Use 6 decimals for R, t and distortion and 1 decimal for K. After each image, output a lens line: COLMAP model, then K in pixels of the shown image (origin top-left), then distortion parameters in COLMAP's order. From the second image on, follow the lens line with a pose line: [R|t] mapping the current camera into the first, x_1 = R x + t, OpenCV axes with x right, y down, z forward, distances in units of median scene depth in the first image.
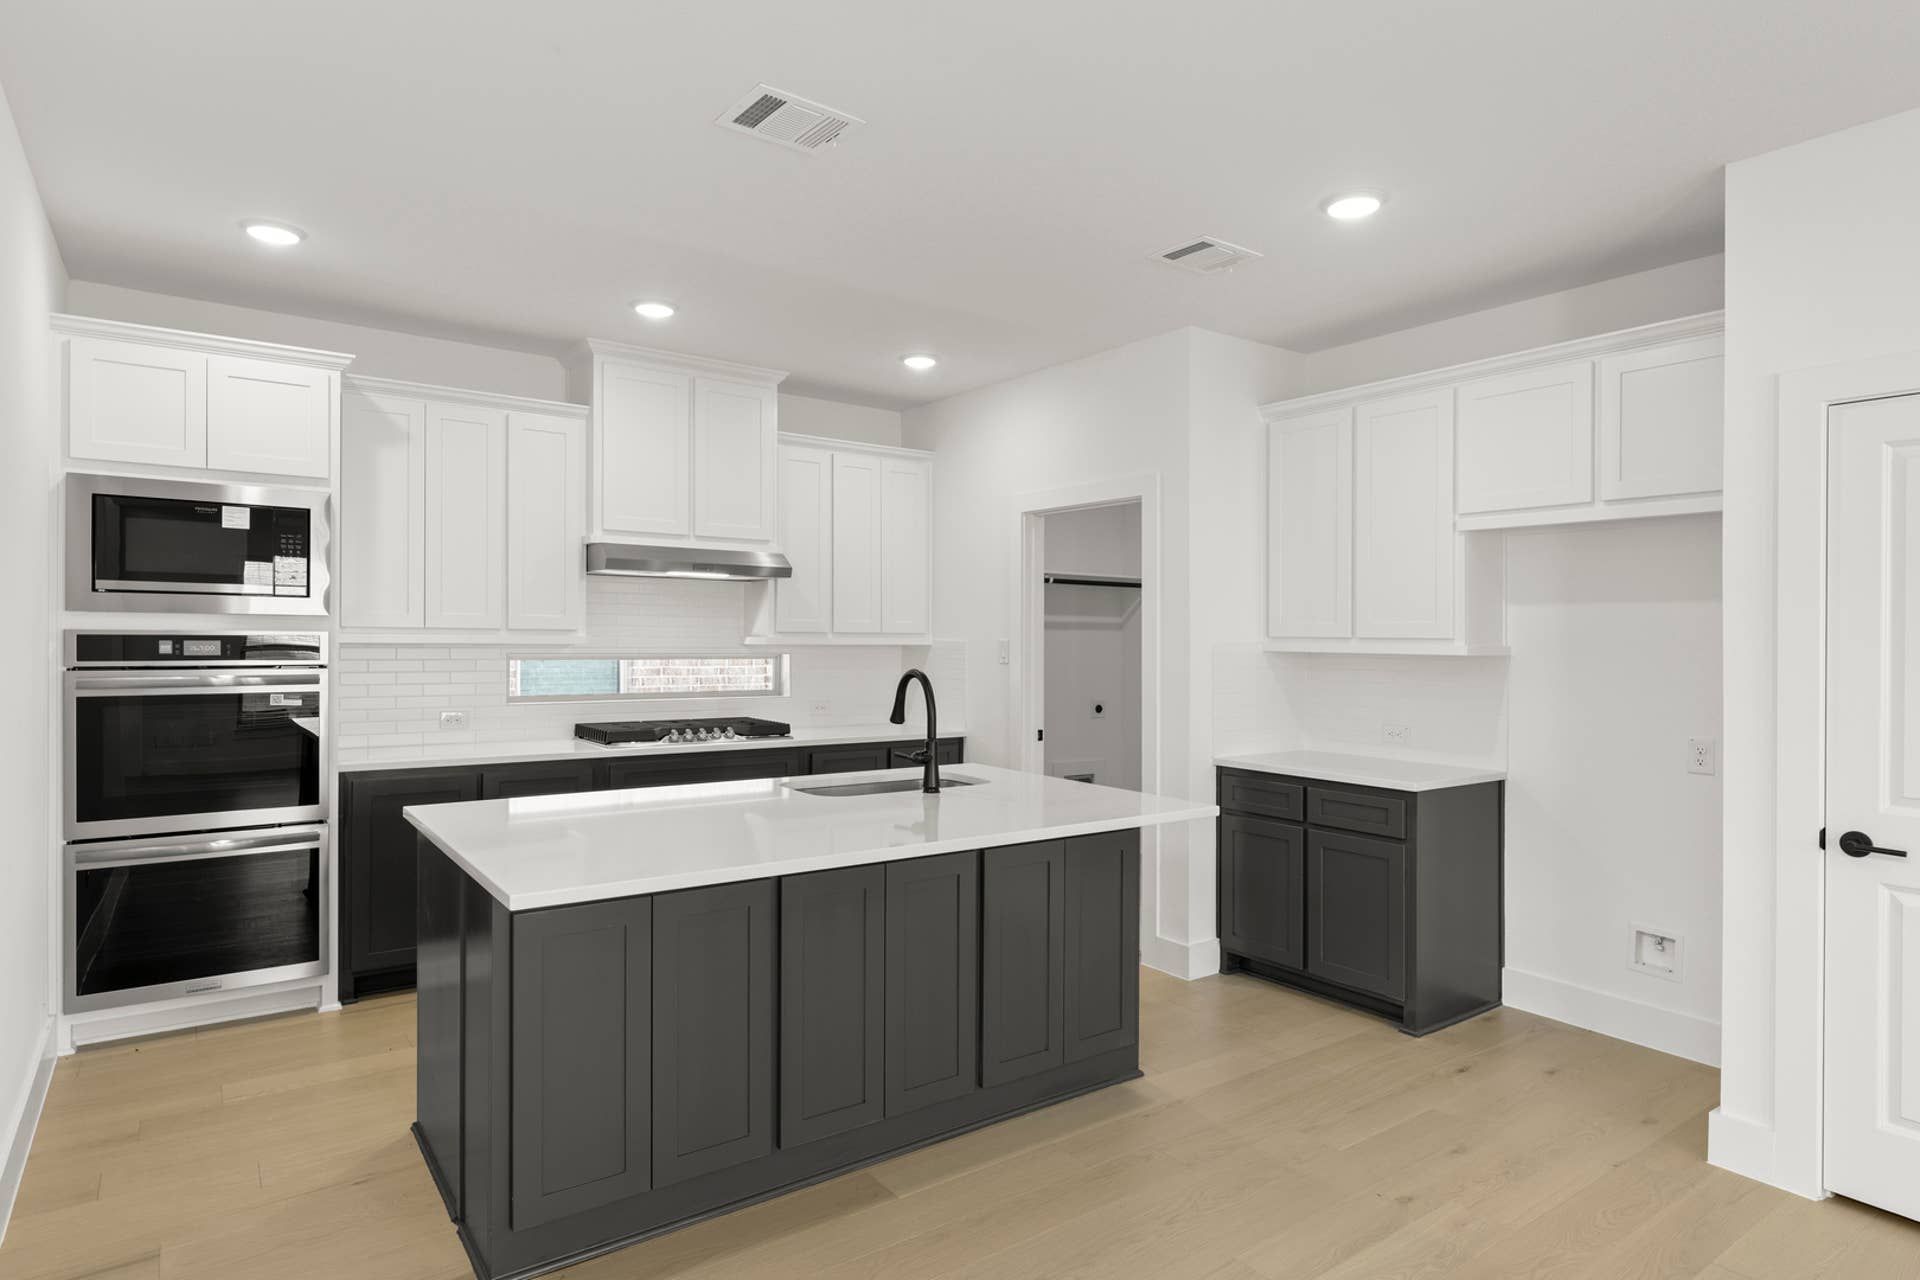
lens RADIAL K [[1065.0, 0, 951.7], [0, 1065.0, 643.5], [0, 0, 1]] dist [-0.001742, -0.000621]
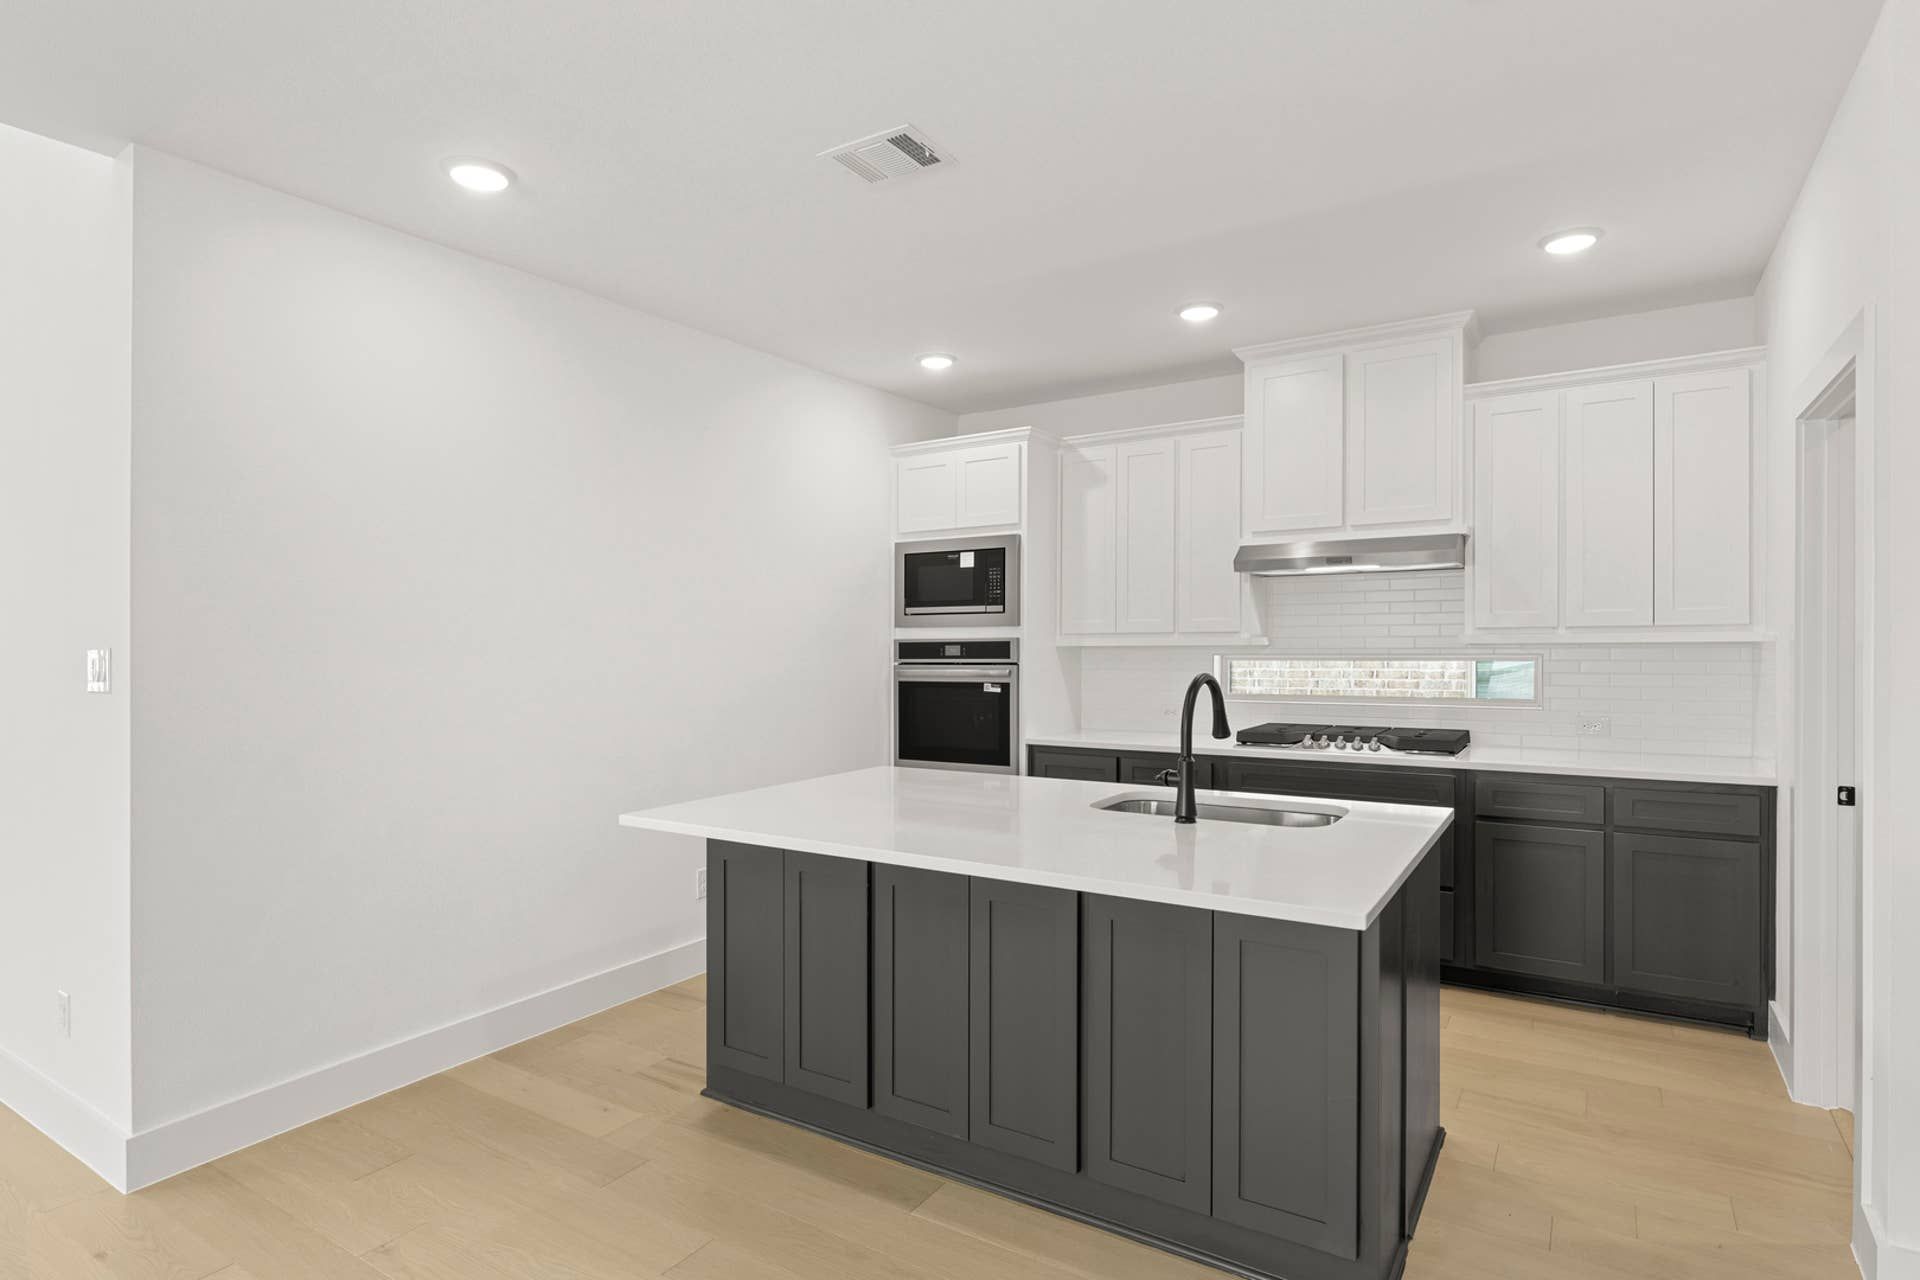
lens RADIAL K [[997.9, 0, 965.6], [0, 997.9, 639.6], [0, 0, 1]] dist [-0.001629, -0.000568]
pose [[0.367836, -0.012931, -0.929801, 0.485220], [0.008569, 0.999908, -0.010516, 0.003196], [0.929851, -0.004099, 0.367913, 0.418713]]
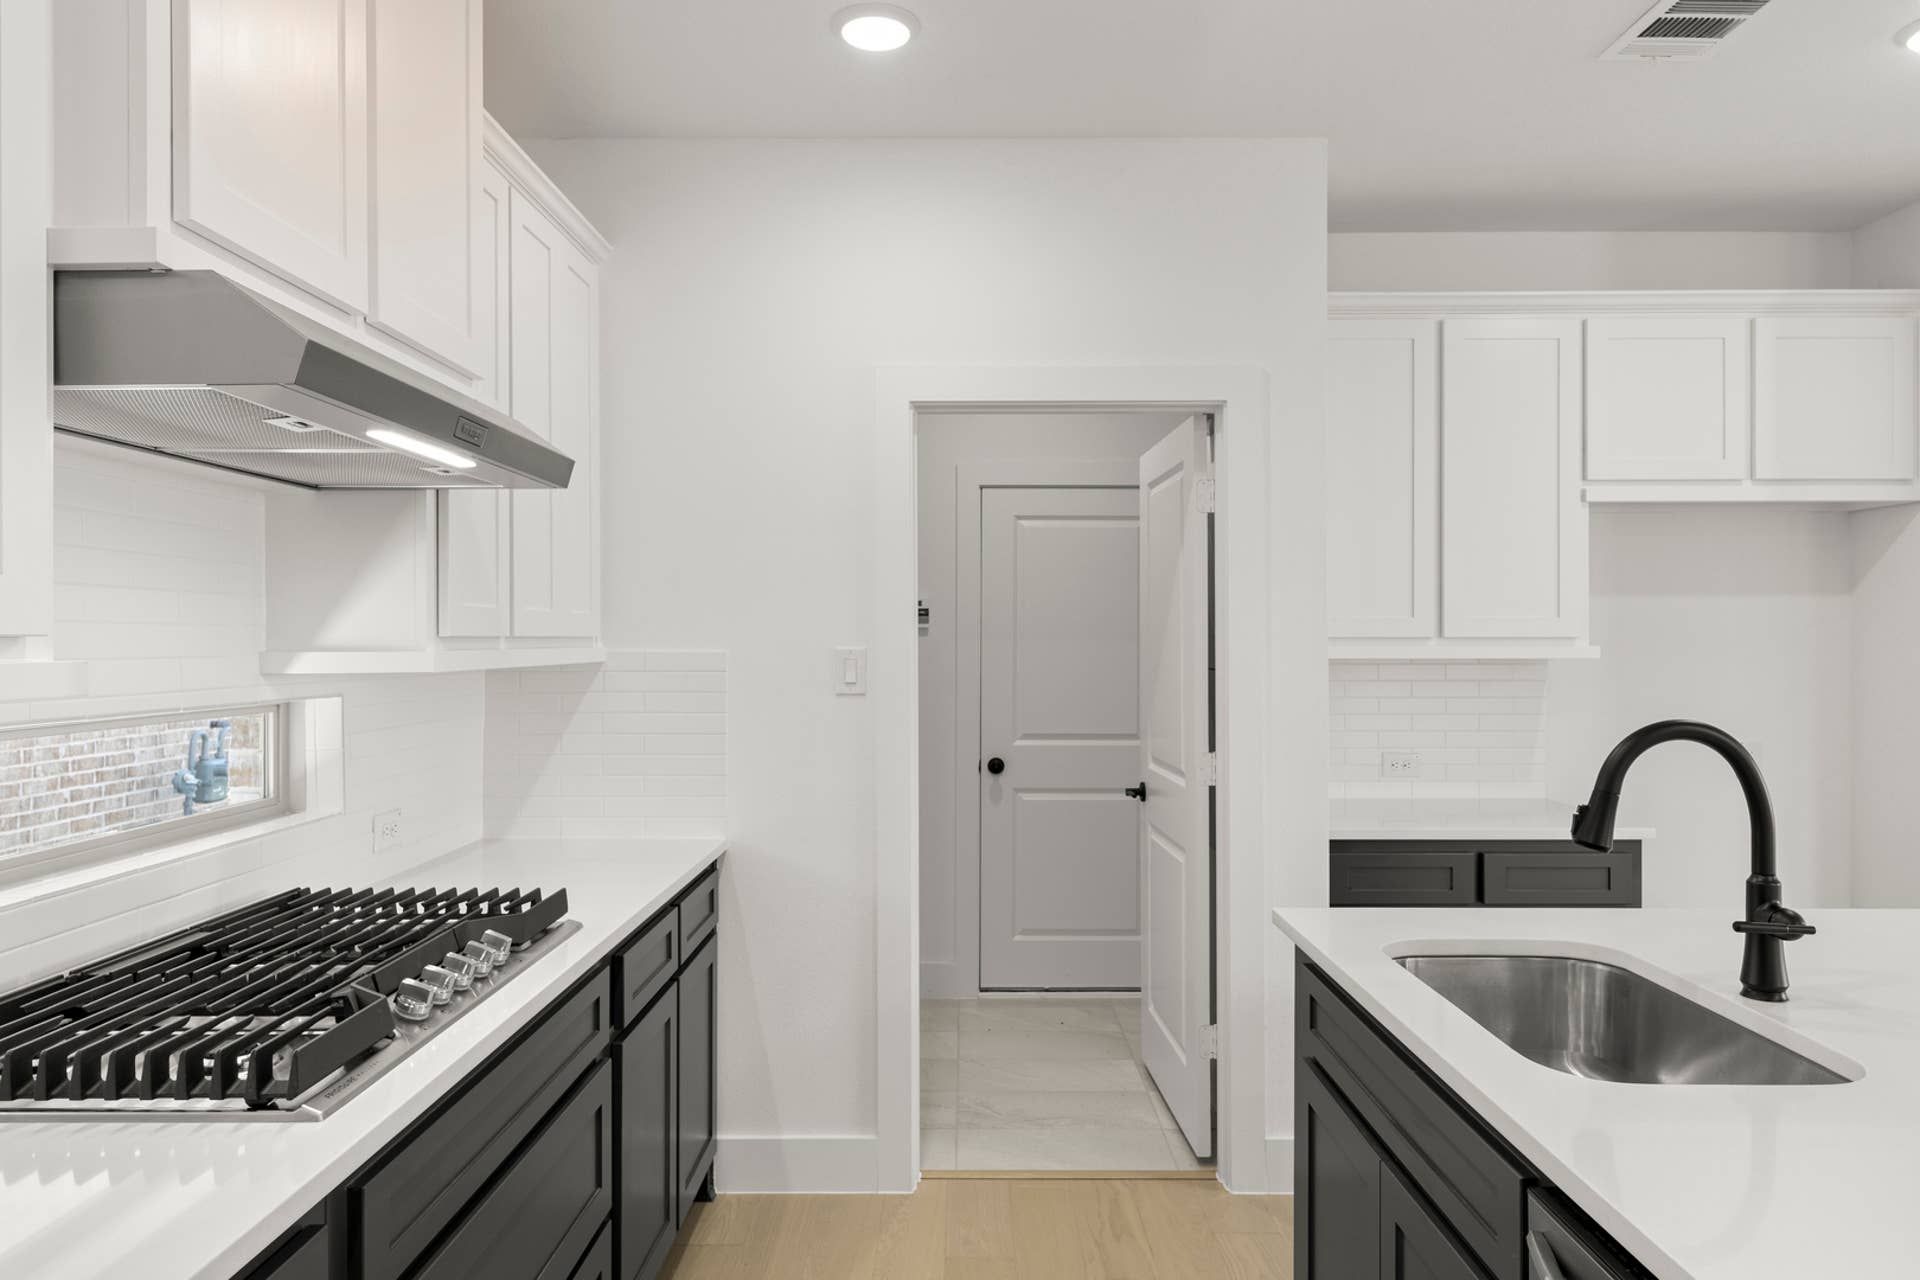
lens RADIAL K [[1243.6, 0, 960.0], [0, 1243.6, 640.0], [0, 0, 1]] dist [-0.001134, -0.000700]
pose [[0.591016, -0.011777, 0.806574, -0.477595], [0.011392, 0.999916, 0.006252, -0.012563], [-0.806580, 0.005493, 0.591100, 0.729100]]
